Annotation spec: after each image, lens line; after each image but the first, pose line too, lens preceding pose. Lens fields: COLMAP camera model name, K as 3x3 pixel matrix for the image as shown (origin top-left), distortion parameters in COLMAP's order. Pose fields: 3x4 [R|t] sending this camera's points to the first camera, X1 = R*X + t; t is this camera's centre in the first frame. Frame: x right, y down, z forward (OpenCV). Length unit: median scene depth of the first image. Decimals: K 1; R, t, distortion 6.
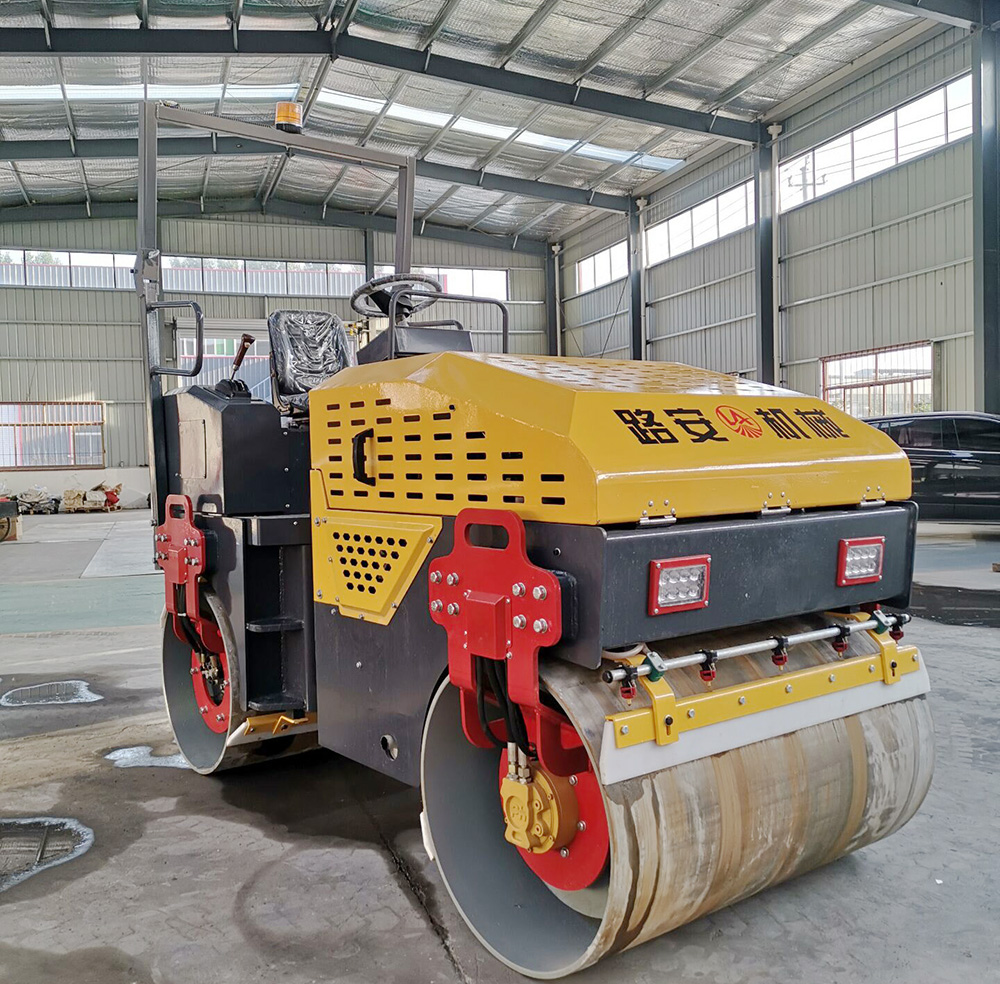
lens RADIAL K [[1034.5, 0, 506.3], [0, 1034.5, 488.7], [0, 0, 1]] dist [0.041106, 0.000000]
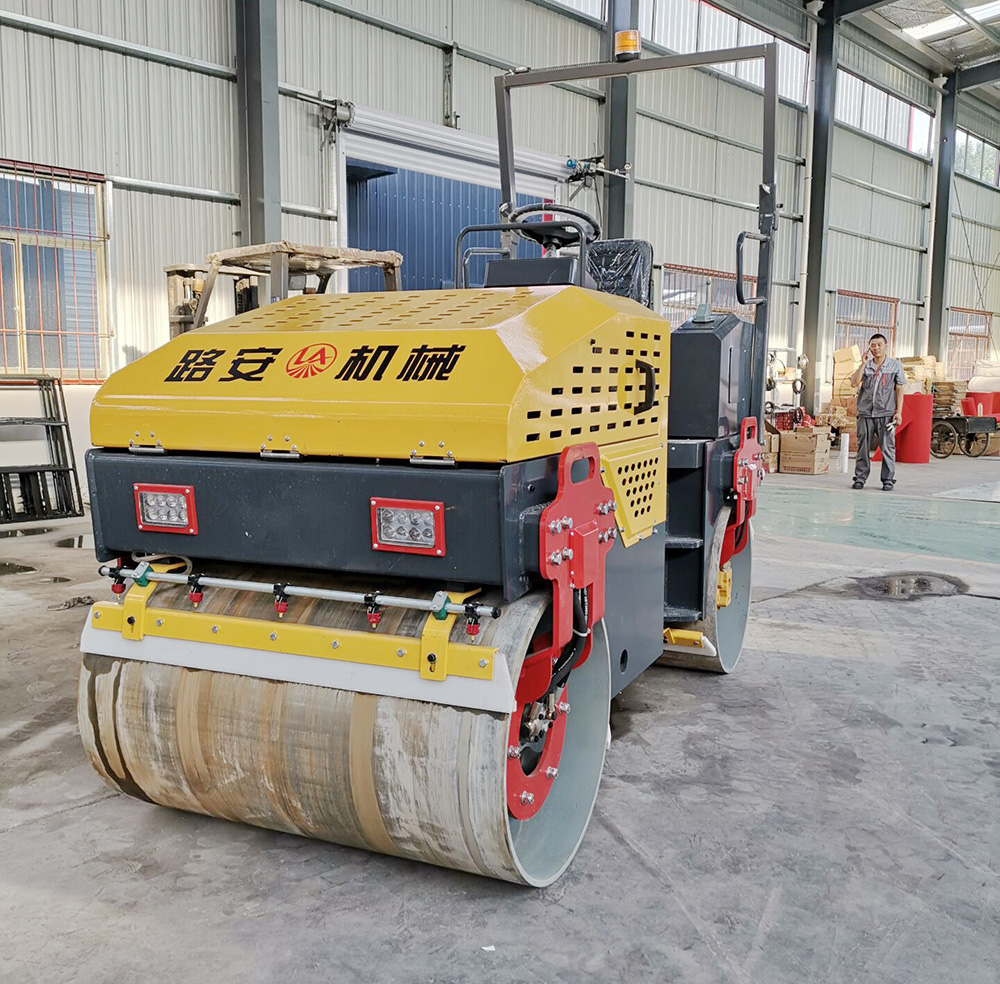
lens RADIAL K [[1034.5, 0, 496.1], [0, 1034.5, 489.4], [0, 0, 1]] dist [0.041106, 0.000000]
pose [[0.462653, 0.118312, -0.878609, 1.209342], [-0.044076, 0.992899, 0.110493, -0.062192], [0.885443, -0.012395, 0.464583, 0.730729]]
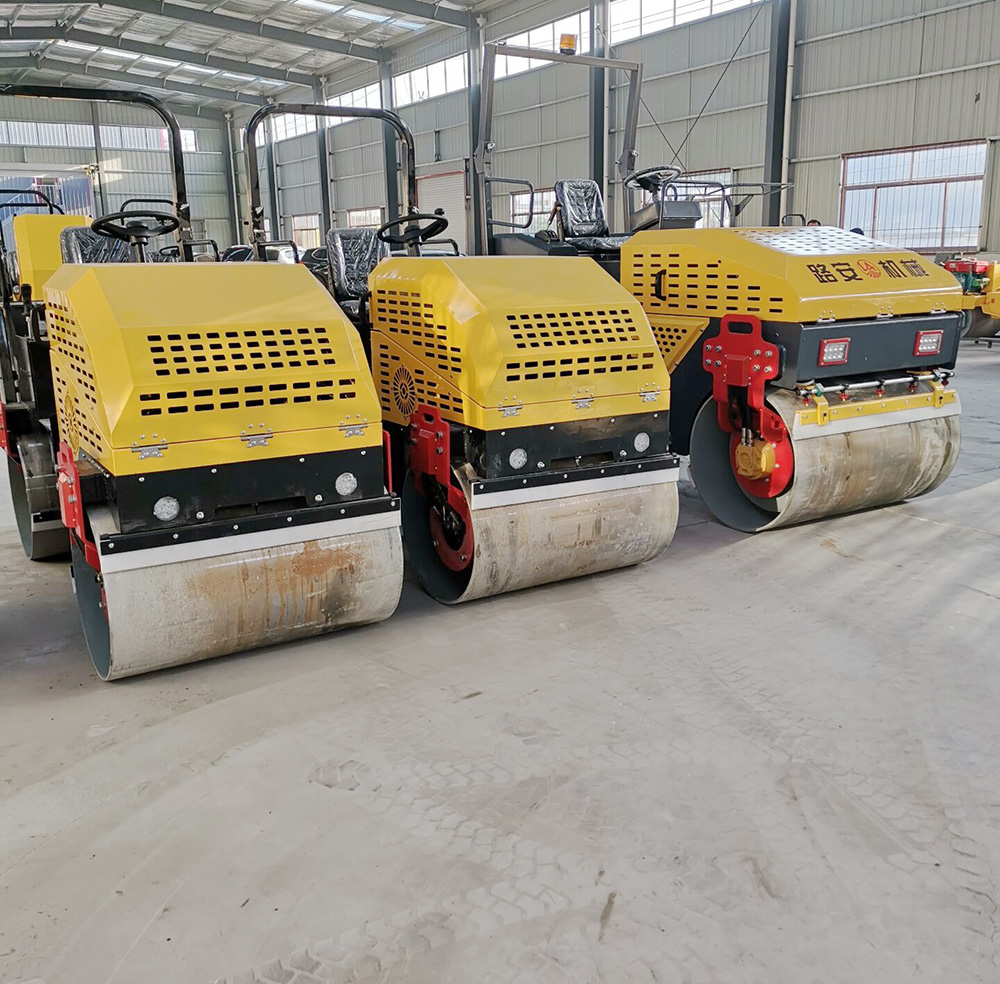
lens RADIAL K [[1034.5, 0, 493.9], [0, 1034.5, 494.6], [0, 0, 1]] dist [0.041106, 0.000000]
pose [[0.995158, 0.028656, -0.094013, -0.287321], [-0.009462, 0.980042, 0.198566, -0.032740], [0.097827, -0.196715, 0.975568, -1.084869]]
